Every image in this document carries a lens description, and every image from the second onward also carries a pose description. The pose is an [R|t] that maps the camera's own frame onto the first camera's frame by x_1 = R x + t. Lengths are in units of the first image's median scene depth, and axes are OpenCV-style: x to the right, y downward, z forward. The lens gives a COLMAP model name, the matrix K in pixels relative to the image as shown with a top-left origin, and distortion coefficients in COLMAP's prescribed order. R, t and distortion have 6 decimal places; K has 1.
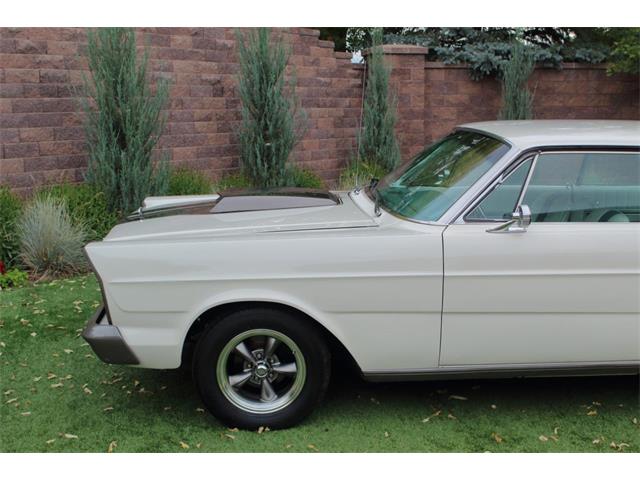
lens RADIAL K [[788.8, 0, 320.0], [0, 788.8, 240.0], [0, 0, 1]] dist [-0.074101, 0.087293]
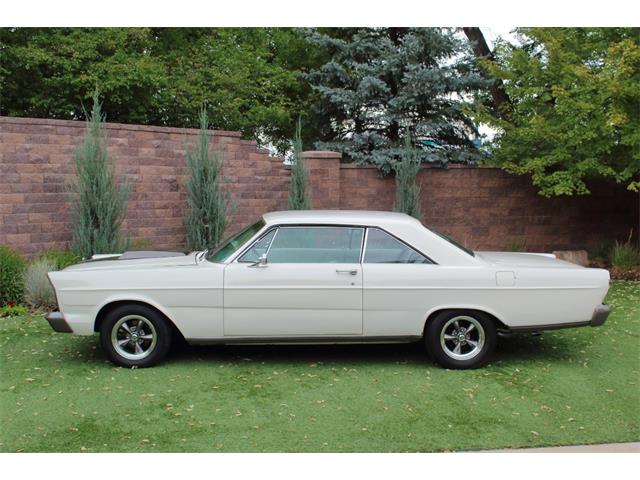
lens RADIAL K [[788.8, 0, 320.0], [0, 788.8, 240.0], [0, 0, 1]] dist [-0.074101, 0.087293]
pose [[0.999672, 0.003121, -0.025434, 0.199941], [-0.005814, 0.994294, -0.106512, 0.059504], [0.024957, 0.106624, 0.993986, -0.440899]]
